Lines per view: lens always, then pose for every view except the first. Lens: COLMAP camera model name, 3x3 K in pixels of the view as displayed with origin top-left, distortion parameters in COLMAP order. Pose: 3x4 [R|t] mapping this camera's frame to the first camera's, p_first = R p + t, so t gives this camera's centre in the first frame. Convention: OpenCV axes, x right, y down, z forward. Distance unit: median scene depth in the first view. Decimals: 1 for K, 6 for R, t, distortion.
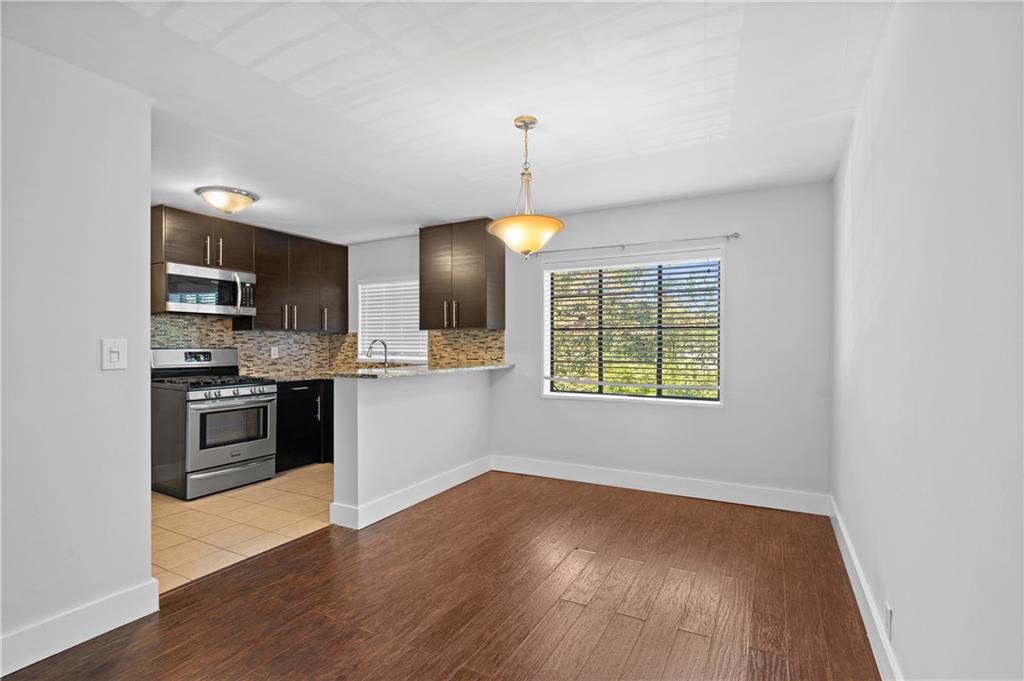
lens RADIAL K [[488.0, 0, 512.0], [0, 488.0, 340.5], [0, 0, 1]] dist [-0.000134, -0.000079]
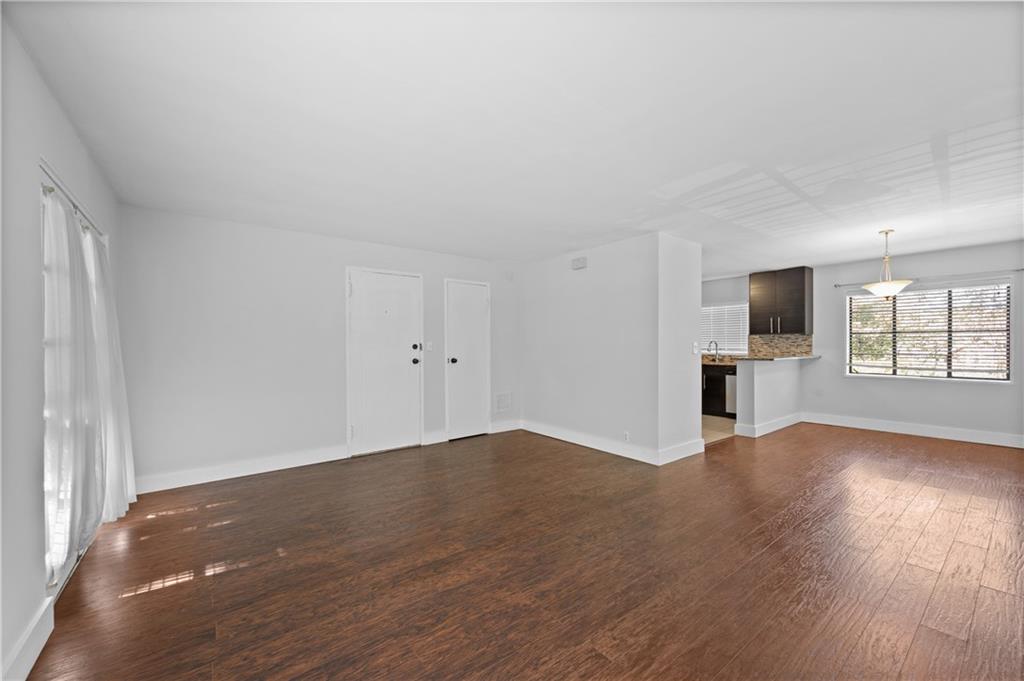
lens RADIAL K [[407.4, 0, 511.1], [0, 407.4, 345.6], [0, 0, 1]] dist [0.001405, 0.000102]
pose [[0.917077, -0.005819, -0.398668, -0.385973], [0.010220, 0.999908, 0.008915, -0.006119], [0.398580, -0.012250, 0.917052, -0.617688]]
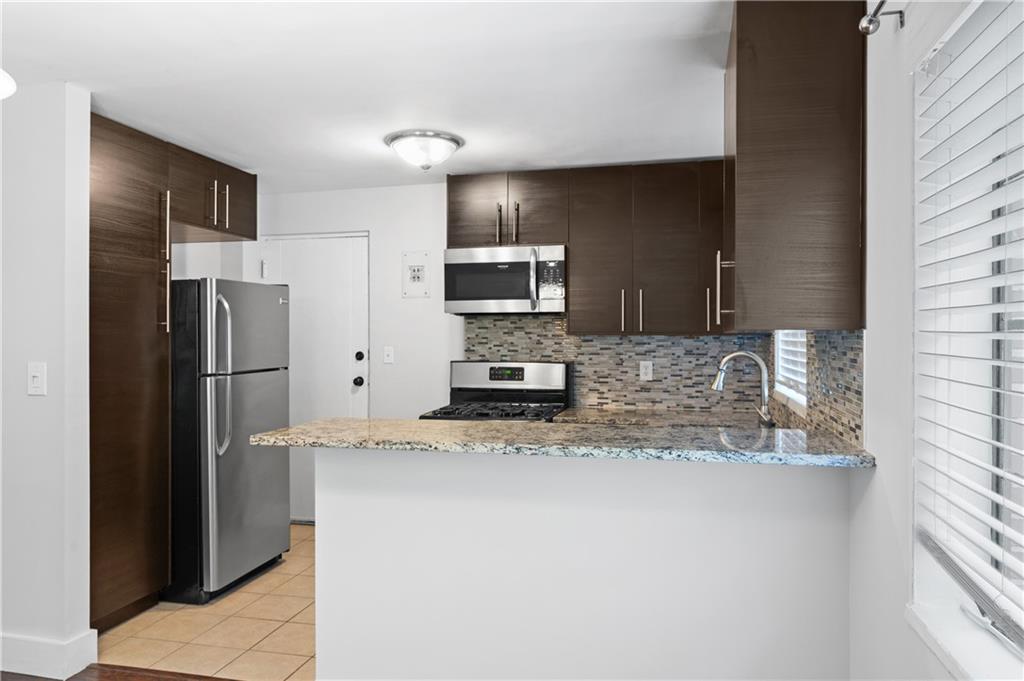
lens RADIAL K [[704.3, 0, 512.0], [0, 704.3, 340.5], [0, 0, 1]] dist [0.007586, 0.001454]
pose [[0.255516, 0.001656, -0.966804, 0.322293], [0.010333, 0.999937, 0.004444, -0.018695], [0.966750, -0.011126, 0.255482, 0.694782]]
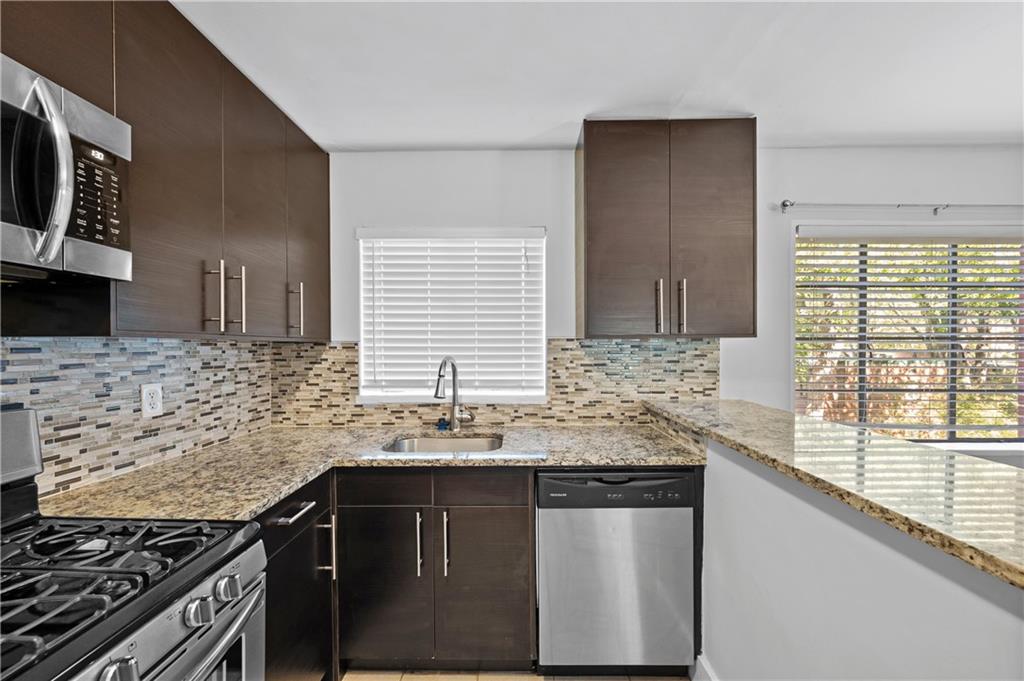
lens RADIAL K [[407.4, 0, 511.1], [0, 407.4, 345.6], [0, 0, 1]] dist [0.001405, 0.000102]
pose [[0.882693, -0.003181, 0.469940, -0.440595], [-0.000243, 0.999974, 0.007226, -0.017313], [-0.469951, -0.006493, 0.882669, 0.694203]]
